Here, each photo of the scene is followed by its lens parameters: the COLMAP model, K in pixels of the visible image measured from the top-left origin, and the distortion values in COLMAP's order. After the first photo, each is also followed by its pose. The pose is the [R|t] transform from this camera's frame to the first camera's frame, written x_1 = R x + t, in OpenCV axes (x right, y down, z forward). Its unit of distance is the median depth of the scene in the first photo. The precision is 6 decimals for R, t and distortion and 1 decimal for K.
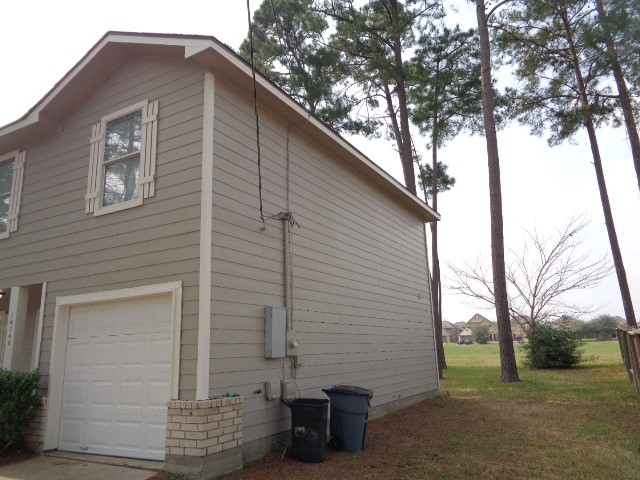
lens RADIAL K [[482.7, 0, 320.8], [0, 482.7, 241.0], [0, 0, 1]] dist [-0.000609, 0.001672]
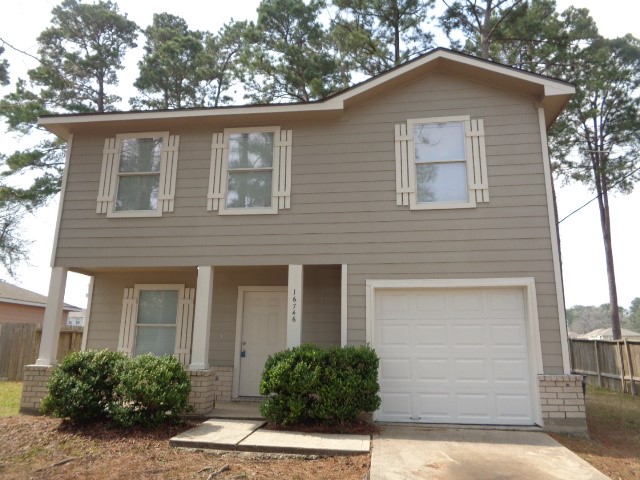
lens RADIAL K [[482.7, 0, 320.5], [0, 482.7, 238.5], [0, 0, 1]] dist [-0.000609, 0.001672]
pose [[0.933893, 0.115211, 0.338482, -1.100363], [-0.115110, 0.993142, -0.020446, 0.064791], [-0.338516, -0.019868, 0.940751, 0.036504]]
